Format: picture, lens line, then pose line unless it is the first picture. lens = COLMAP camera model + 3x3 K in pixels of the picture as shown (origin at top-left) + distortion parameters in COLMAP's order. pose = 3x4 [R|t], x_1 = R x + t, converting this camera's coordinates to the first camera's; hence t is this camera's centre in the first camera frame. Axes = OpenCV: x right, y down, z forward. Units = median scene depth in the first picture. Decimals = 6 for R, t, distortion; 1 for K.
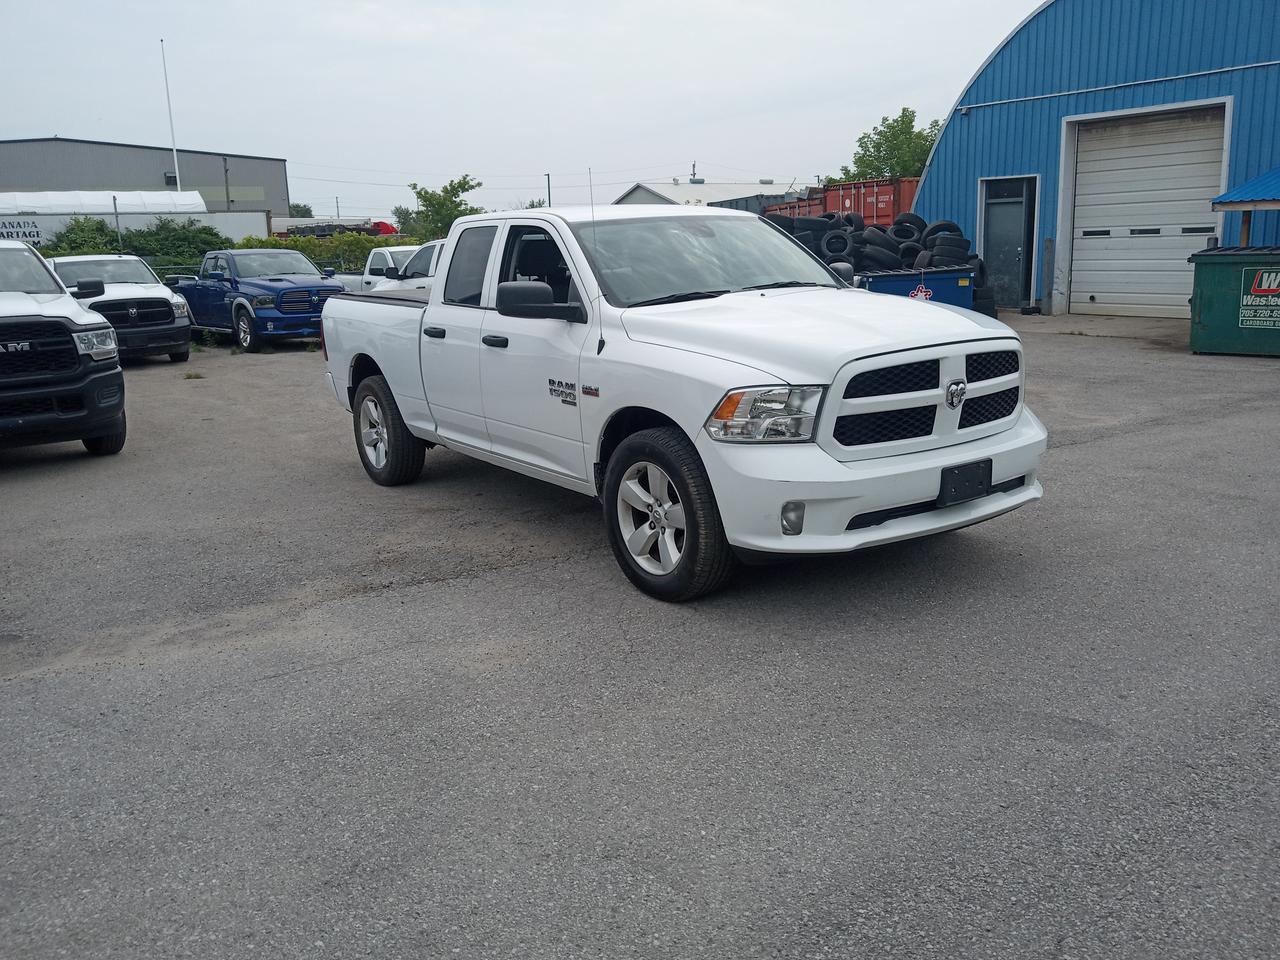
lens RADIAL K [[1049.1, 0, 638.5], [0, 1049.1, 478.5], [0, 0, 1]] dist [0.033538, -0.067672]
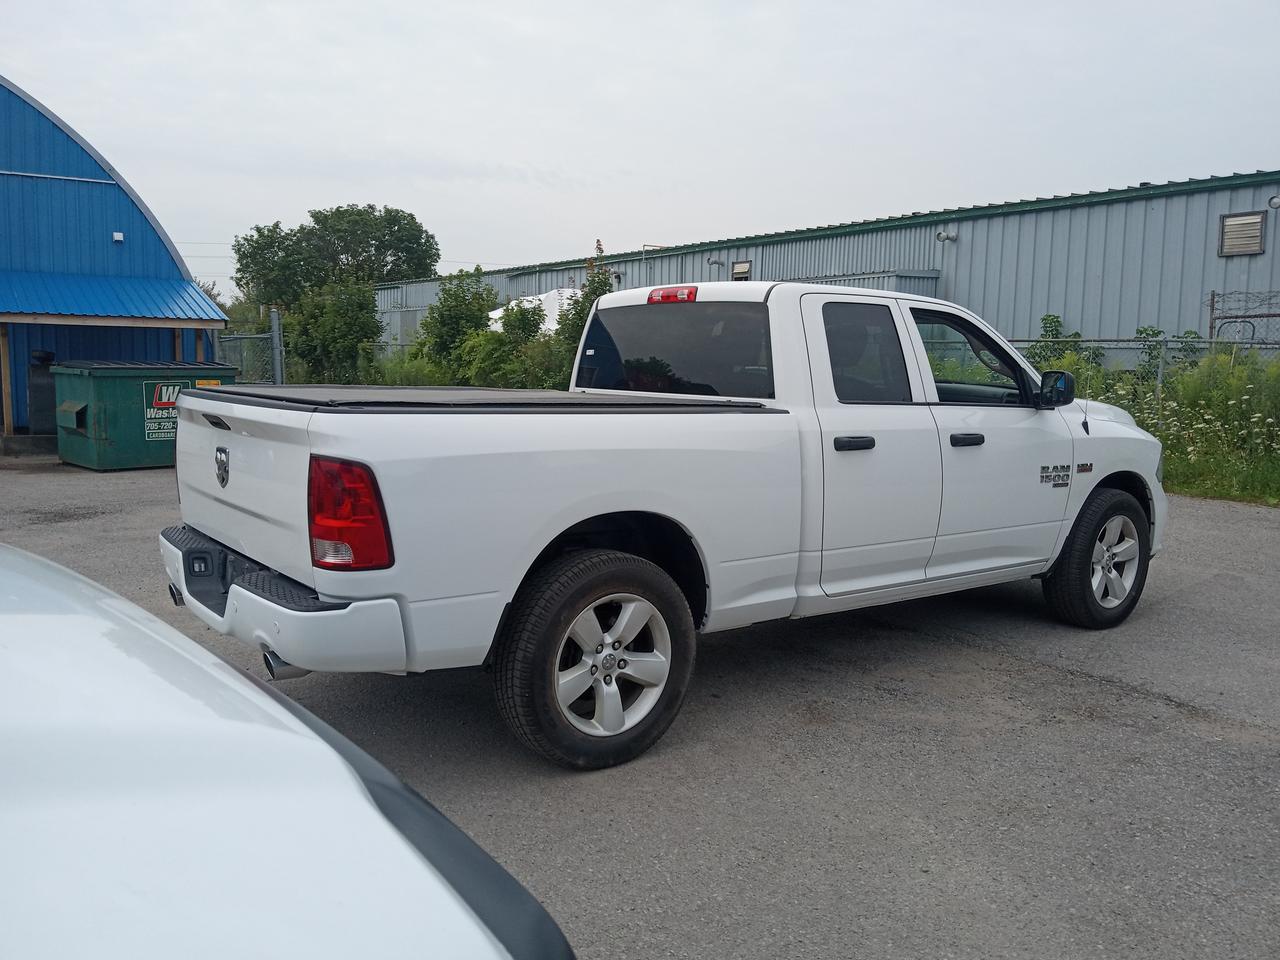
lens RADIAL K [[1049.1, 0, 634.3], [0, 1049.1, 479.3], [0, 0, 1]] dist [0.033538, -0.067672]
pose [[-0.044239, -0.079312, 0.995868, -0.620612], [0.199485, 0.976067, 0.086597, -0.144011], [-0.978902, 0.202491, -0.027359, 0.820779]]
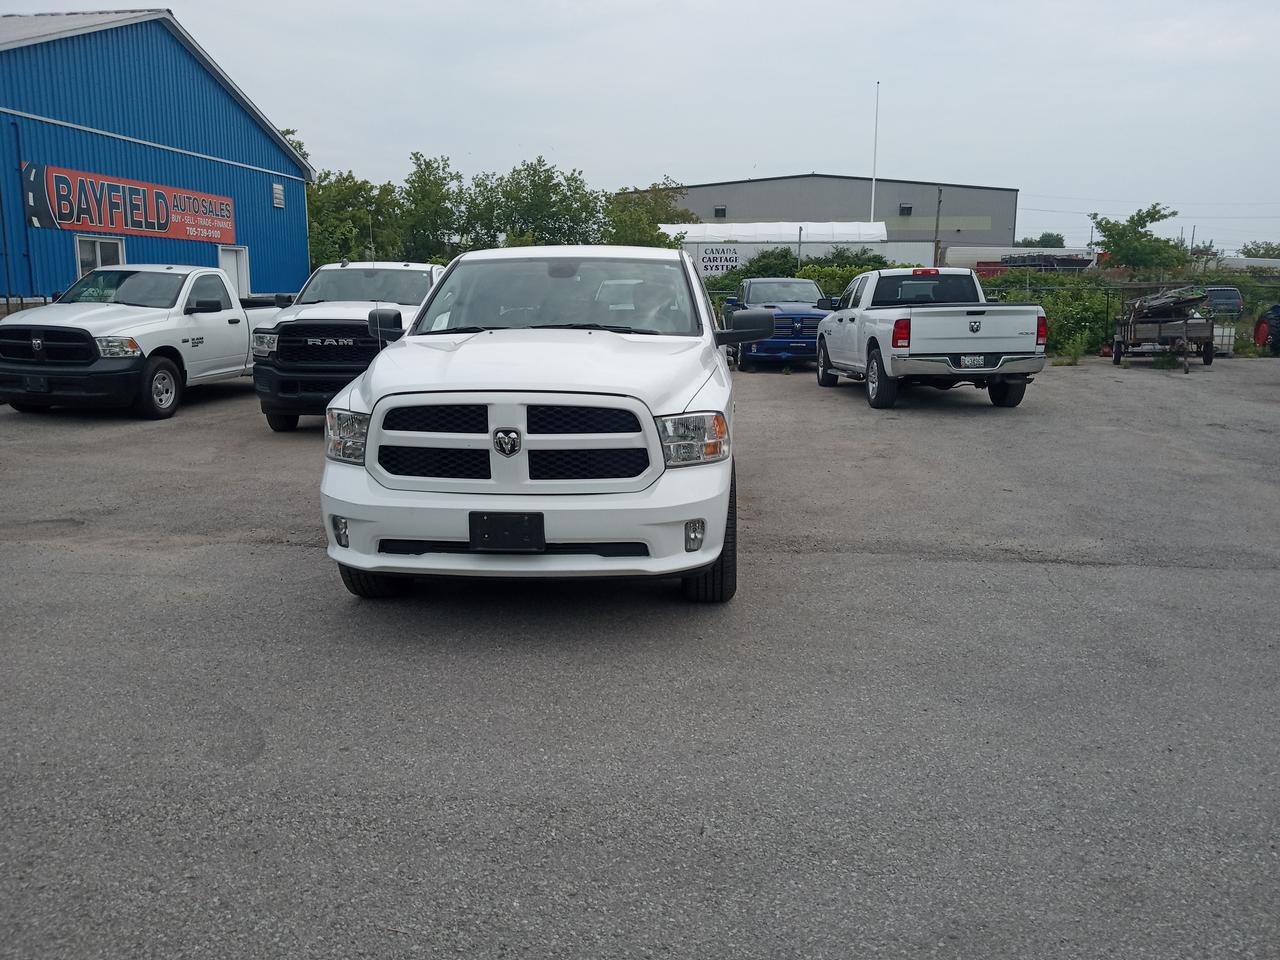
lens RADIAL K [[1049.1, 0, 638.7], [0, 1049.1, 482.4], [0, 0, 1]] dist [0.033538, -0.067672]
pose [[0.778265, 0.149170, -0.609961, 0.553922], [-0.162791, 0.986094, 0.033447, -0.052678], [0.606468, 0.073265, 0.791725, 0.162414]]
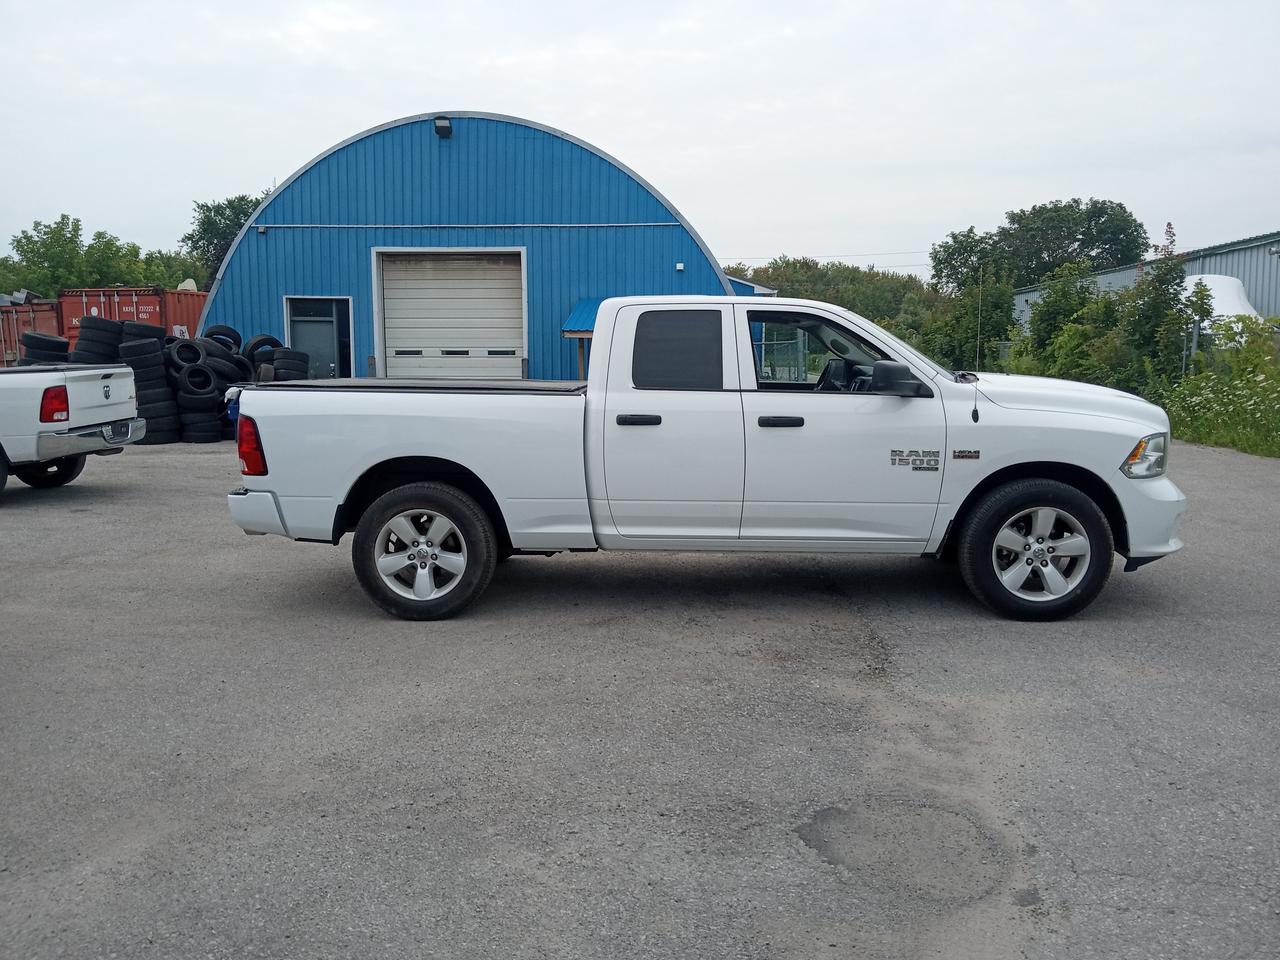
lens RADIAL K [[1049.1, 0, 644.7], [0, 1049.1, 477.5], [0, 0, 1]] dist [0.033538, -0.067672]
pose [[0.608212, -0.060487, 0.791467, -0.638171], [0.154521, 0.987040, -0.043311, -0.034716], [-0.778589, 0.148640, 0.609676, 0.317082]]
